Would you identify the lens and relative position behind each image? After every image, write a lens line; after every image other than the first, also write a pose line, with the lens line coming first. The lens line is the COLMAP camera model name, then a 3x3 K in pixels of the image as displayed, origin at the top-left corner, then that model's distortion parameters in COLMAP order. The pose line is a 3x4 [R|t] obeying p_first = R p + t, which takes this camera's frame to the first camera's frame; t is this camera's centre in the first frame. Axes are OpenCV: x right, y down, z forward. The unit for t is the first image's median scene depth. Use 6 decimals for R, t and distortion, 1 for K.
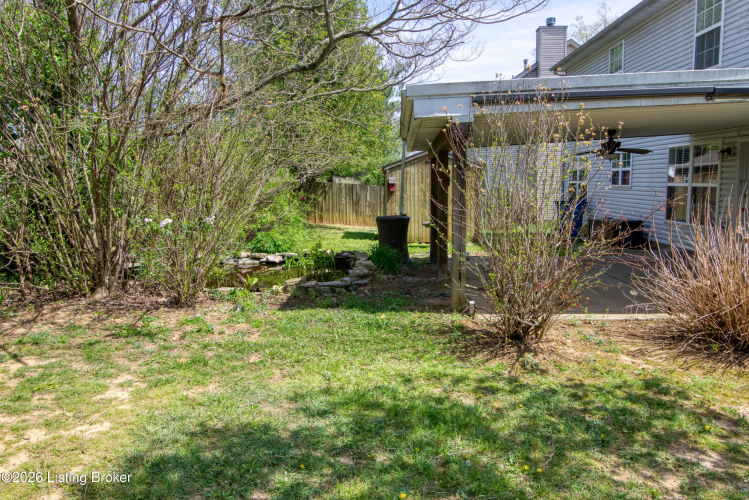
lens RADIAL K [[515.5, 0, 383.6], [0, 515.5, 235.9], [0, 0, 1]] dist [-0.027468, -0.000422]
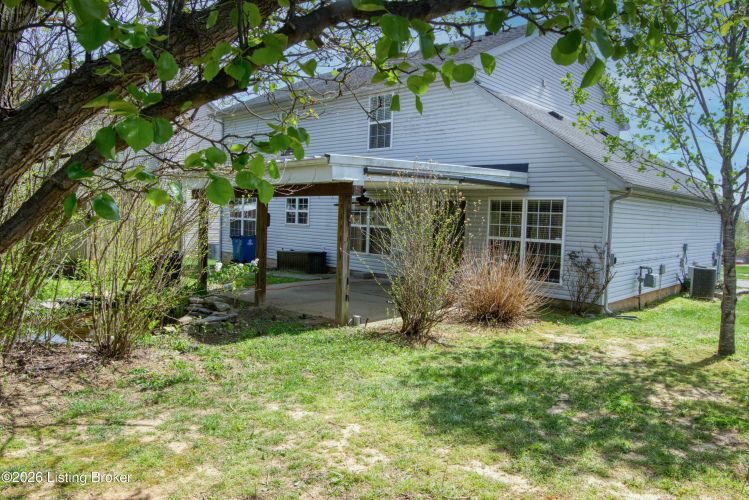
lens RADIAL K [[515.5, 0, 383.6], [0, 515.5, 235.9], [0, 0, 1]] dist [-0.027468, -0.000422]
pose [[0.662307, 0.003069, 0.749226, -1.172318], [0.040746, 0.998364, -0.040108, -0.036732], [-0.748124, 0.057092, 0.661098, 0.055679]]
